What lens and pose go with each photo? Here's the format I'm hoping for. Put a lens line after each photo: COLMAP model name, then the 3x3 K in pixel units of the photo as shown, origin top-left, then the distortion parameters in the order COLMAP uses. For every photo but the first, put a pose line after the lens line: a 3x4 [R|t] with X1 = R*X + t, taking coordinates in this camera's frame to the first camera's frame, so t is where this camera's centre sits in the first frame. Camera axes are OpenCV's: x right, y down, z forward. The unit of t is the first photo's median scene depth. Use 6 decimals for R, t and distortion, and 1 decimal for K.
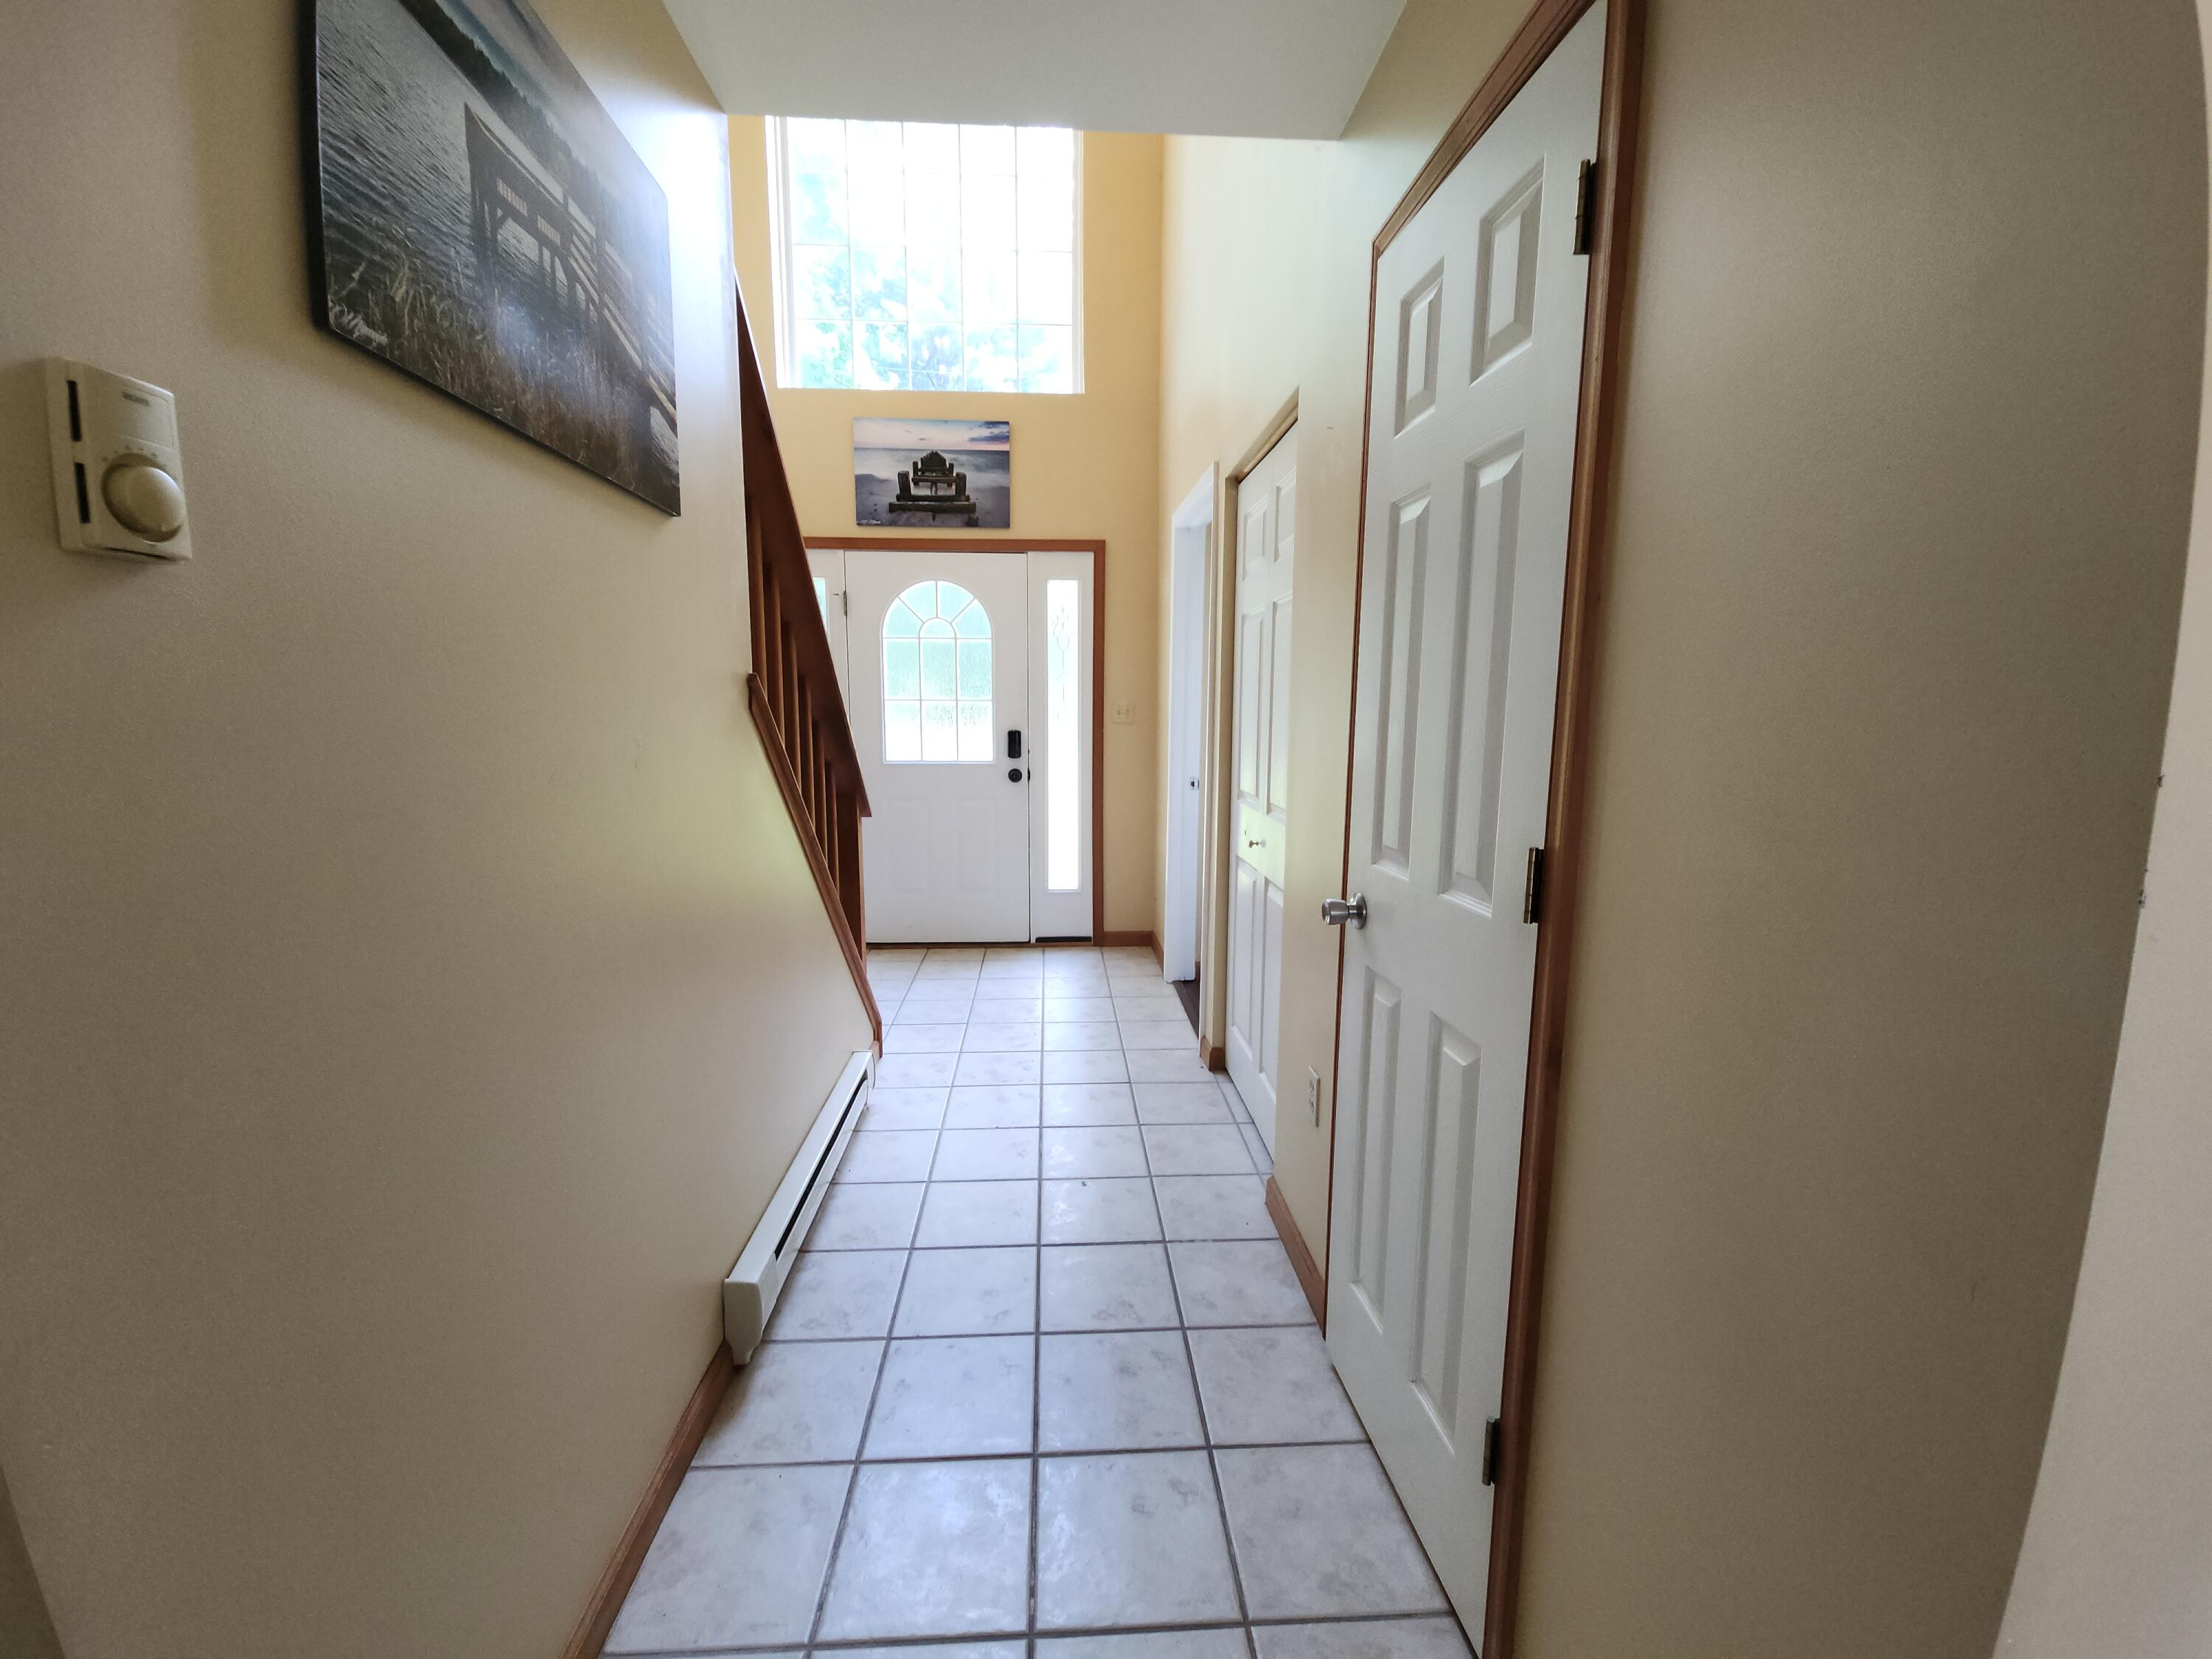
lens RADIAL K [[909.0, 0, 1103.0], [0, 909.0, 831.3], [0, 0, 1]] dist [0.003066, -0.005160]
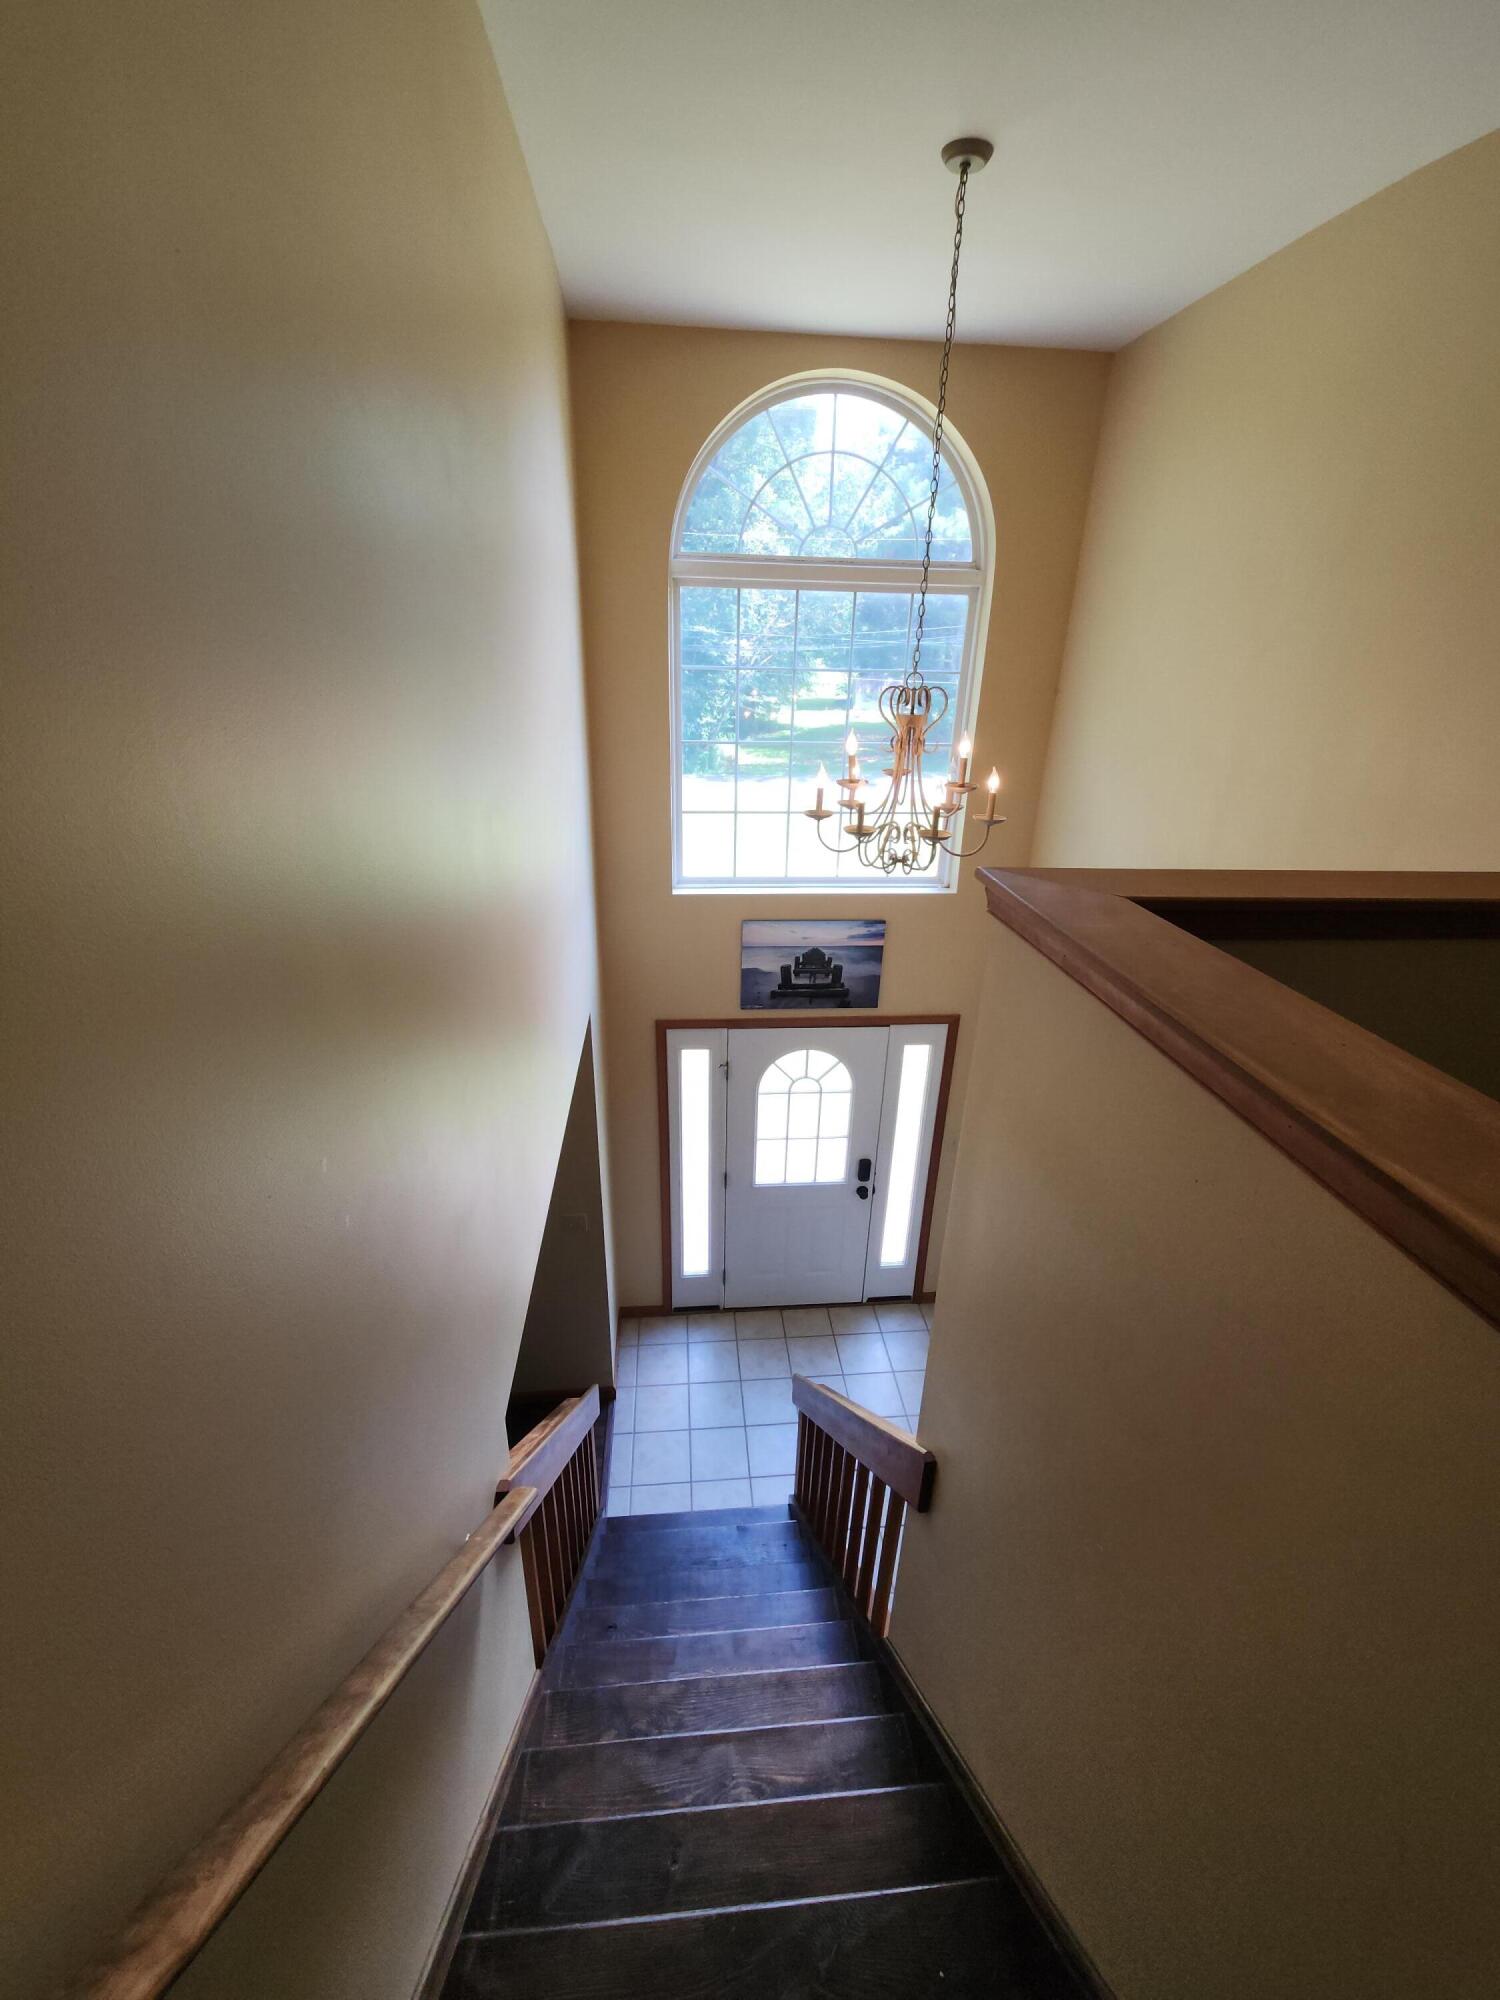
lens RADIAL K [[821.9, 0, 750.8], [0, 821.9, 998.8], [0, 0, 1]] dist [0.003066, -0.005160]
pose [[0.999497, 0.007581, 0.030787, -0.289358], [-0.015842, 0.960508, 0.277802, -0.624340], [-0.027465, -0.278150, 0.960145, 0.049638]]
